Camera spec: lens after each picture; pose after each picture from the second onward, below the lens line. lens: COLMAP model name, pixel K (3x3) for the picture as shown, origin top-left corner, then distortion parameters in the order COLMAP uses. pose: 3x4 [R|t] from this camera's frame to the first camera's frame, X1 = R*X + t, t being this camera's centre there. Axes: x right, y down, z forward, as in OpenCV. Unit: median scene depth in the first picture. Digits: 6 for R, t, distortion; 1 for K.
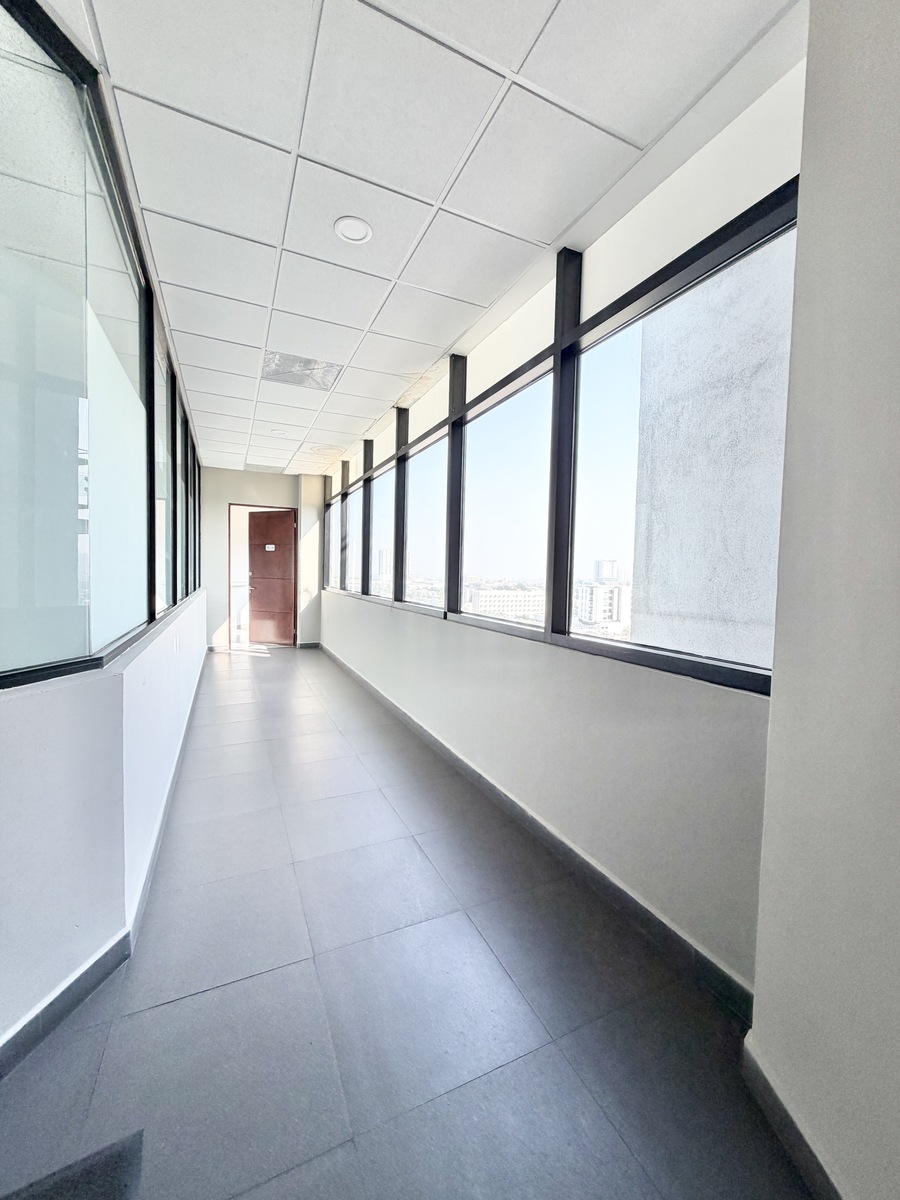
lens RADIAL K [[479.2, 0, 448.3], [0, 479.2, 594.8], [0, 0, 1]] dist [-0.000997, 0.000324]
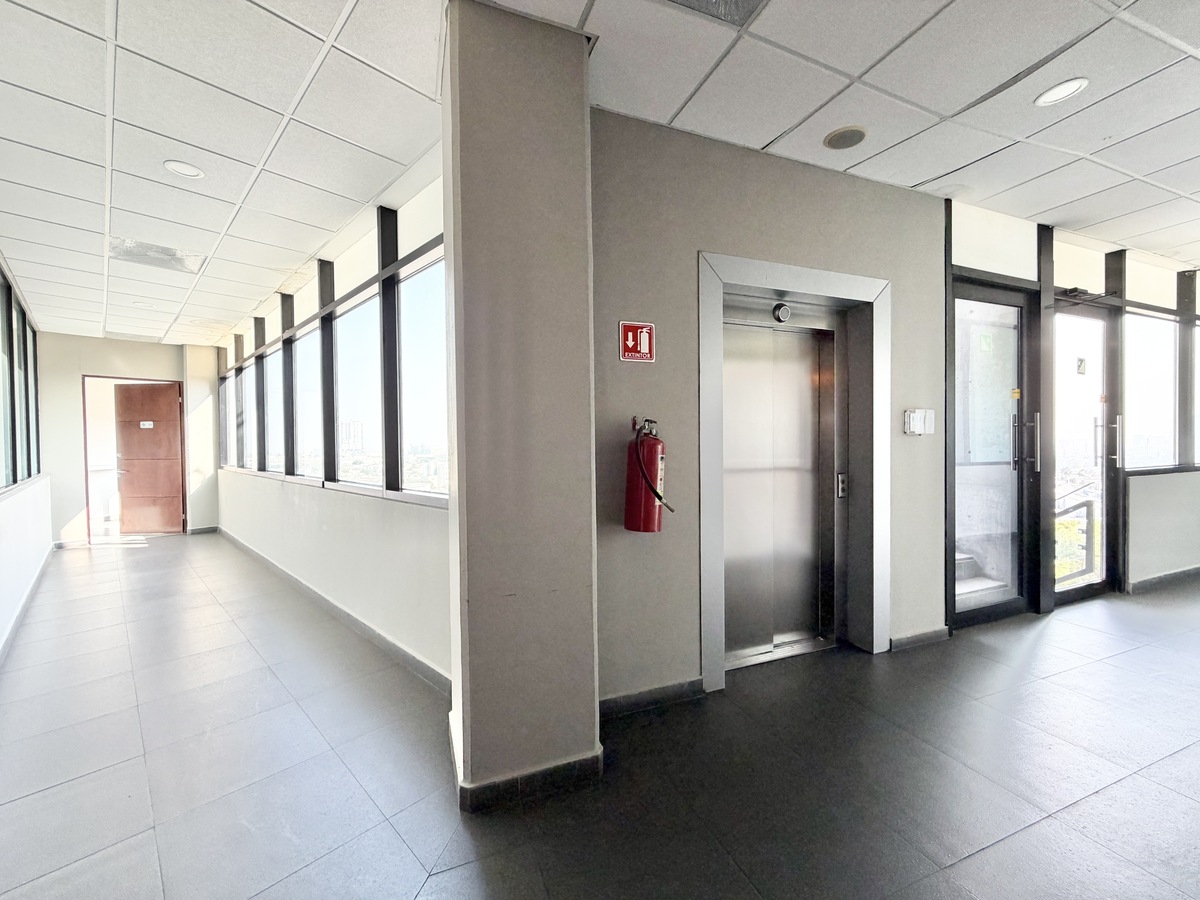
lens RADIAL K [[479.2, 0, 599.3], [0, 479.2, 450.5], [0, 0, 1]] dist [-0.000997, 0.000324]
pose [[0.929805, -0.040485, 0.365819, 0.088551], [0.050431, 0.998571, -0.017671, 0.007764], [-0.364581, 0.034879, 0.930518, -0.141336]]
